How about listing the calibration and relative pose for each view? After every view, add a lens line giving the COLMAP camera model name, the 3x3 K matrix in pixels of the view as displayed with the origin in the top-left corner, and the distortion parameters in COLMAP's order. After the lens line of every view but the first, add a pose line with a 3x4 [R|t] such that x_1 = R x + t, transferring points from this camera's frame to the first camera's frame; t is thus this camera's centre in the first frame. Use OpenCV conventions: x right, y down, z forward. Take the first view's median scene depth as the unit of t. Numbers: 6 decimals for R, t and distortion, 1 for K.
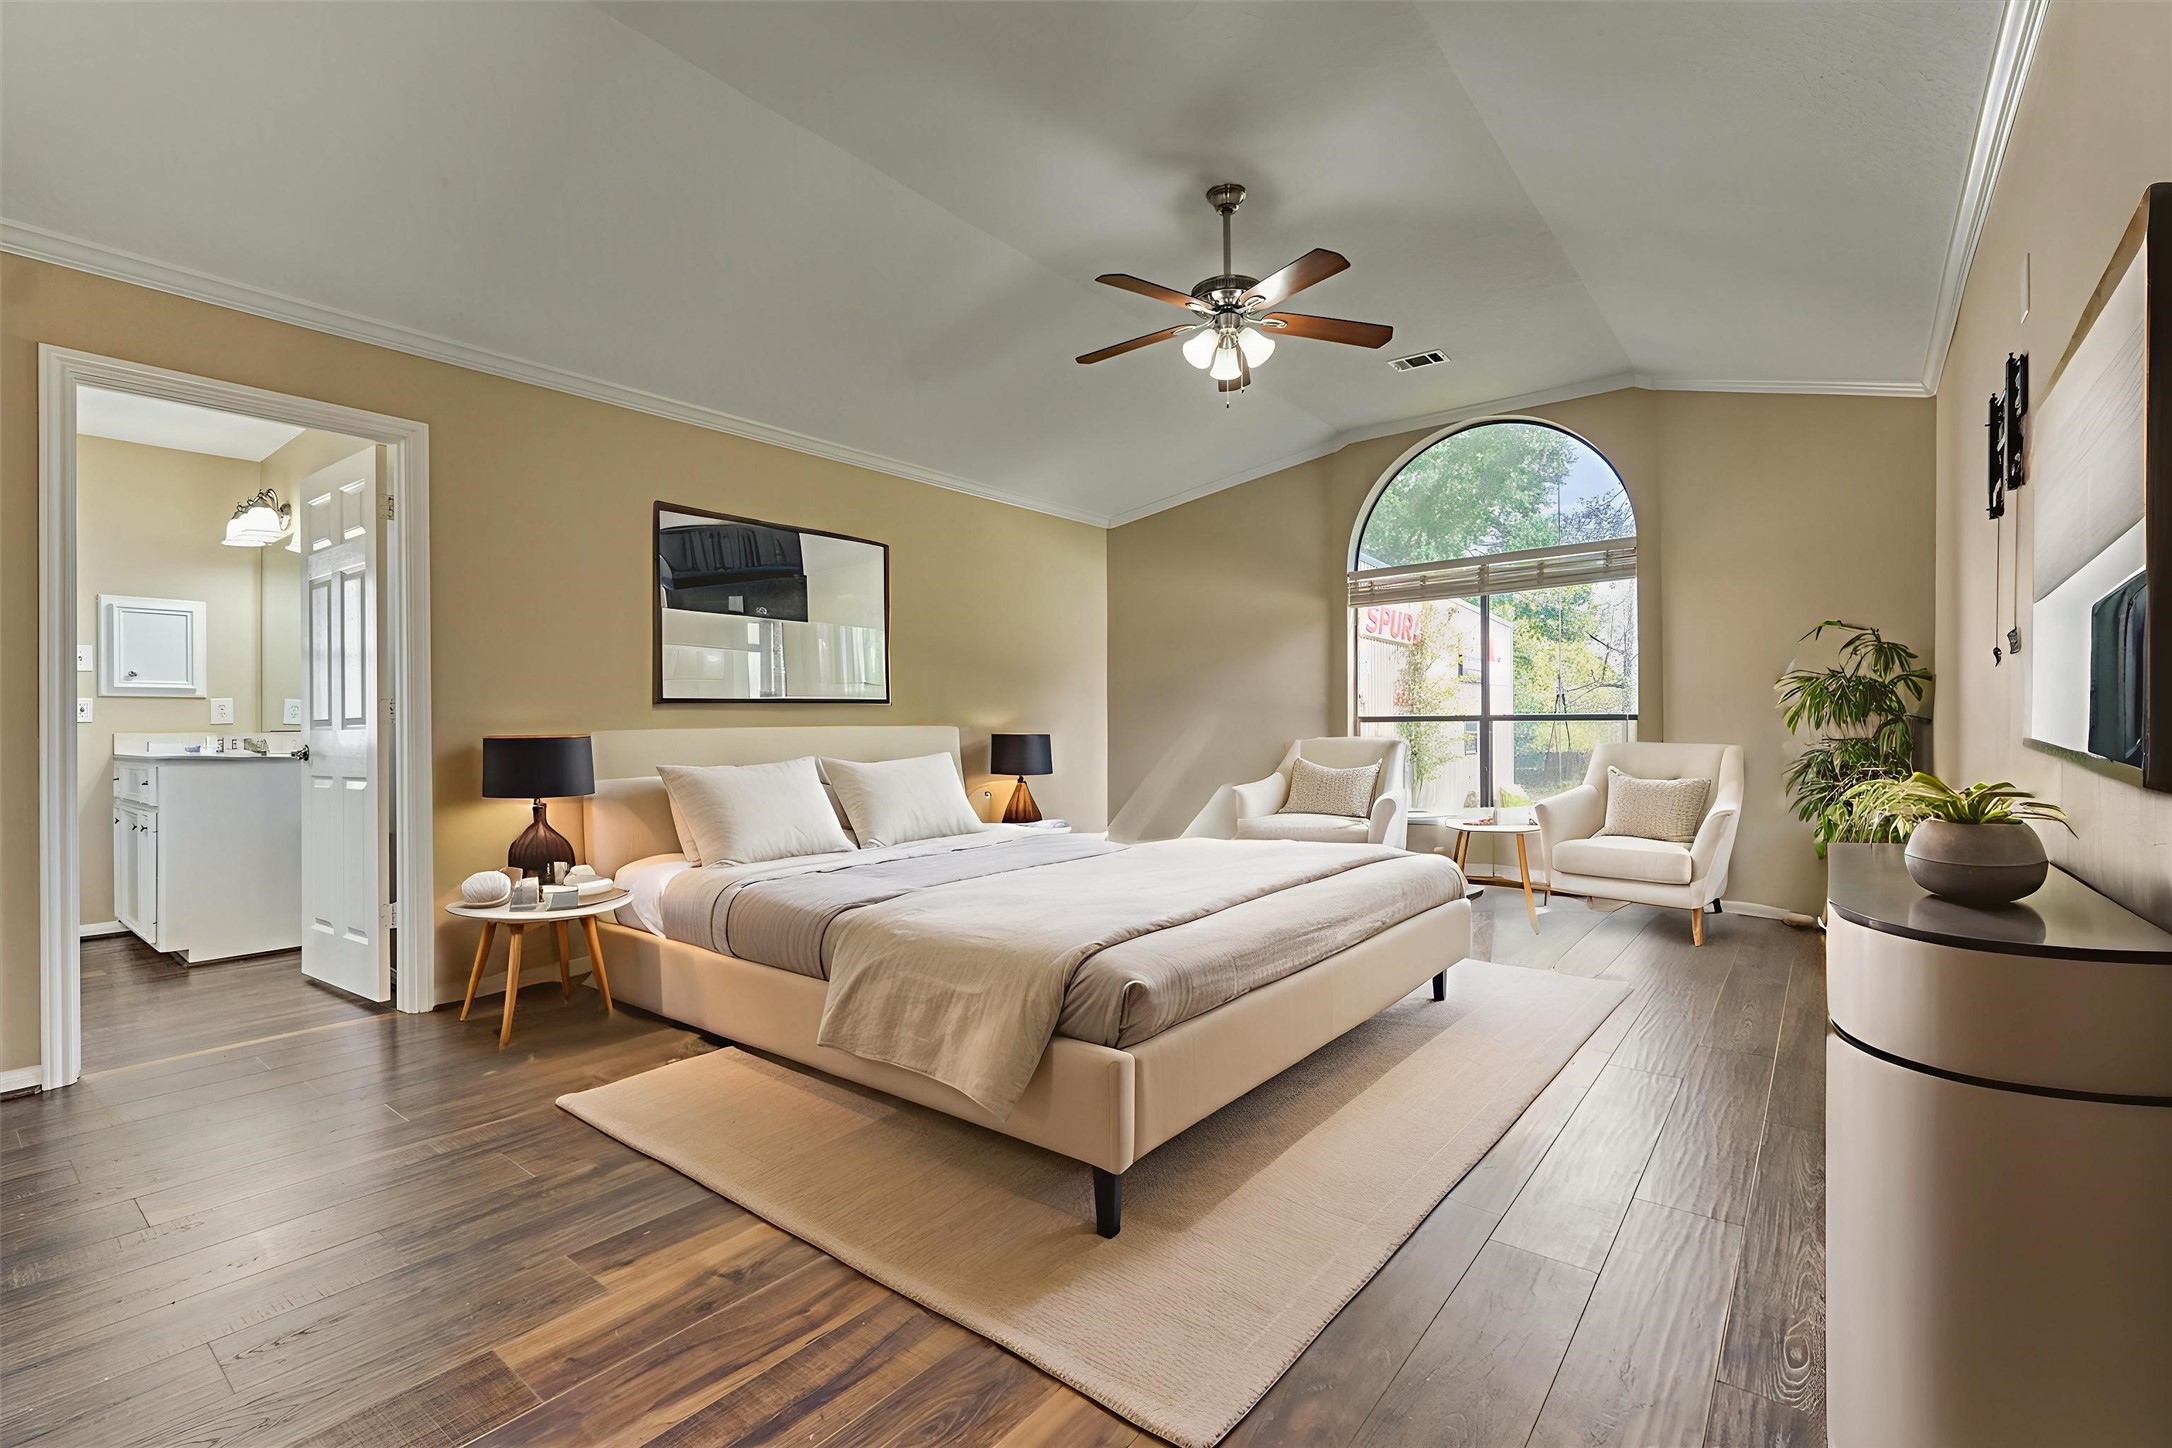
lens RADIAL K [[967.7, 0, 1086.0], [0, 967.7, 724.0], [0, 0, 1]] dist [0.002252, 0.000152]
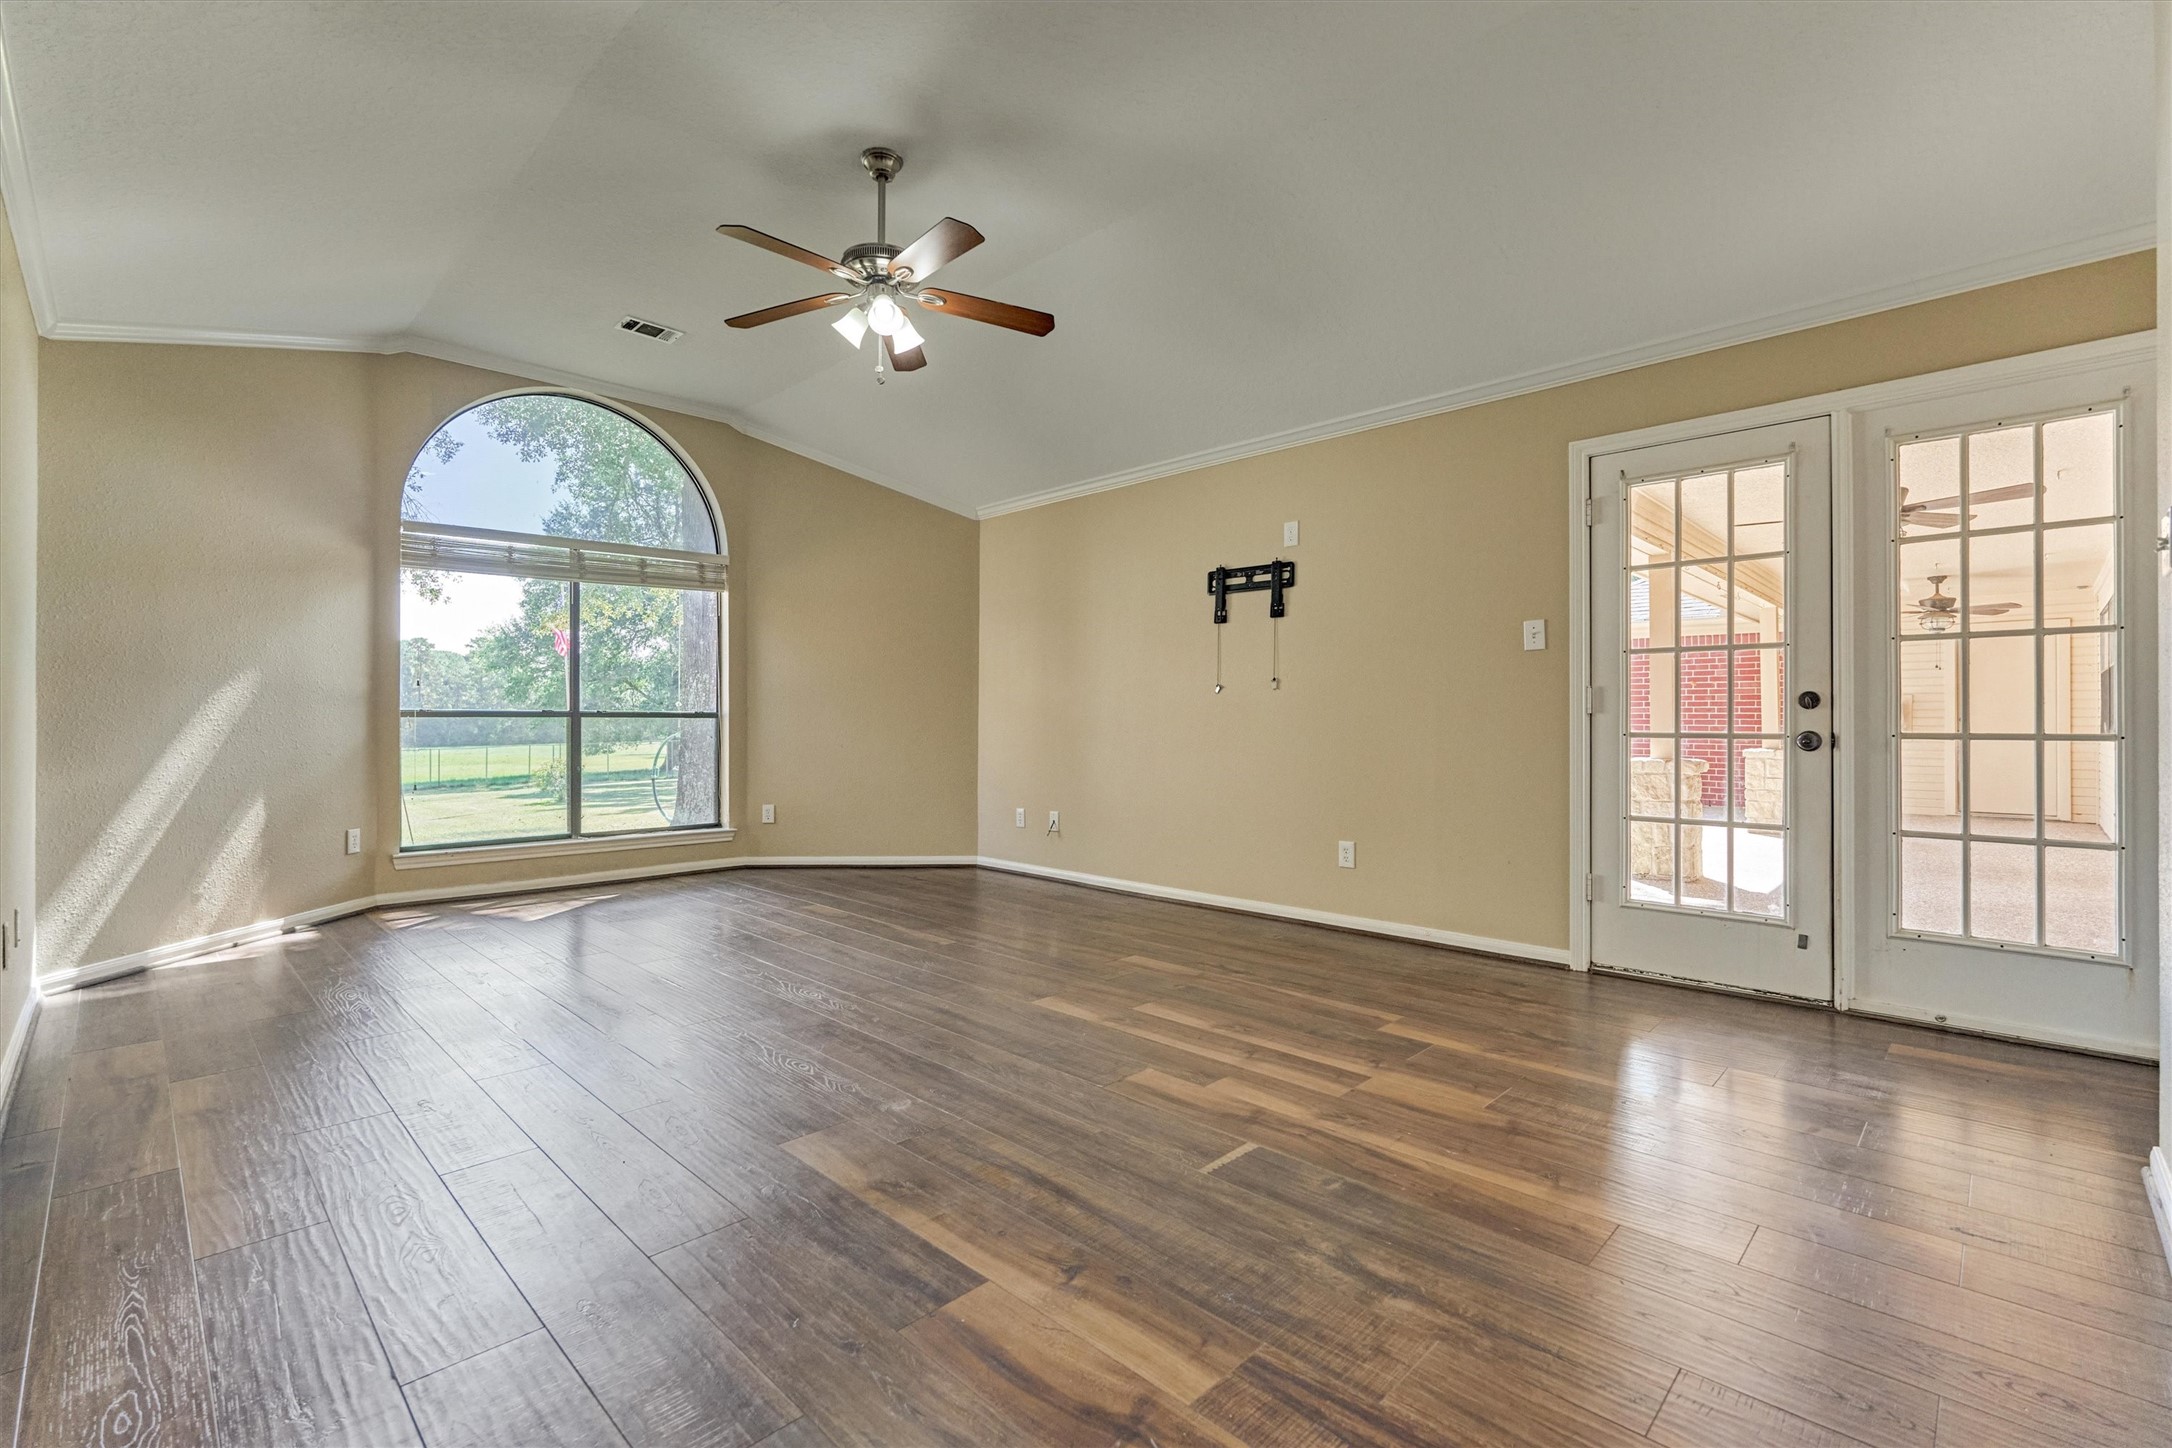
lens RADIAL K [[967.7, 0, 1086.0], [0, 967.7, 724.0], [0, 0, 1]] dist [0.002252, 0.000152]
pose [[0.119031, -0.001109, 0.992890, -0.758681], [0.000602, 0.999999, 0.001045, 0.004023], [-0.992890, 0.000473, 0.119032, 0.677382]]
